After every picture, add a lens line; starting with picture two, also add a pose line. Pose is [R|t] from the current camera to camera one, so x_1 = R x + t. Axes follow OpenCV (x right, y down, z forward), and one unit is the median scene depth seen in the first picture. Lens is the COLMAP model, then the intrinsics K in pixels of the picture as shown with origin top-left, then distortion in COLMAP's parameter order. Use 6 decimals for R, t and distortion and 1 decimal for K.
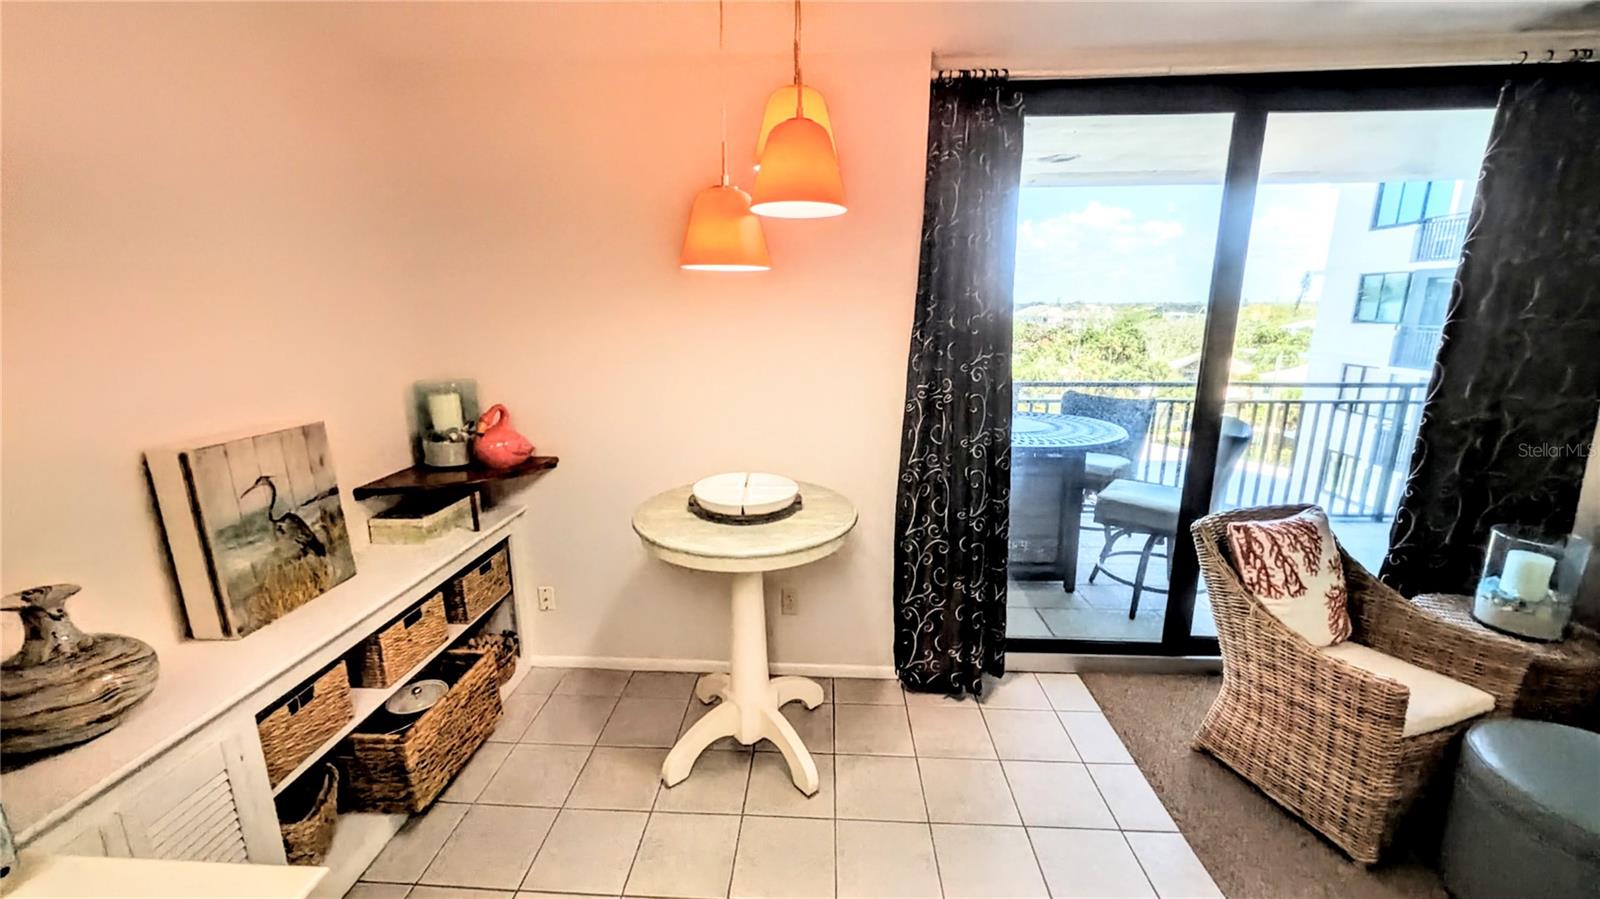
lens RADIAL K [[617.5, 0, 797.9], [0, 617.5, 448.3], [0, 0, 1]] dist [-0.000776, -0.000150]
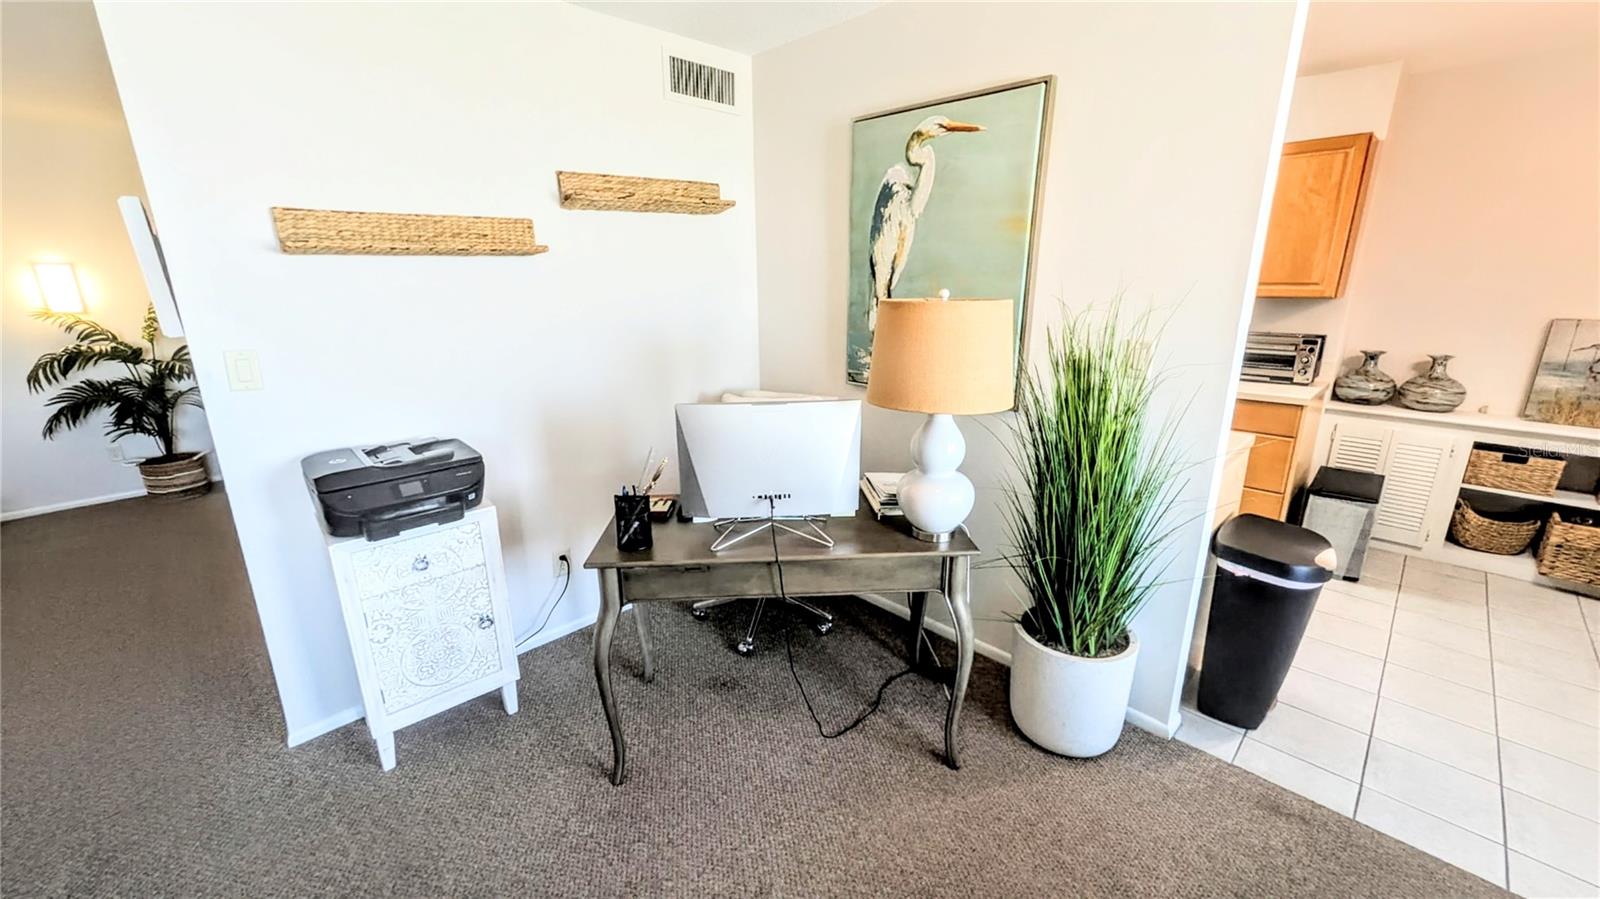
lens RADIAL K [[617.5, 0, 797.9], [0, 617.5, 448.3], [0, 0, 1]] dist [-0.000776, -0.000150]
pose [[-0.675354, 0.211806, -0.706424, 1.338659], [-0.159631, 0.893181, 0.420410, -0.041220], [0.720010, 0.396693, -0.569403, 0.331970]]
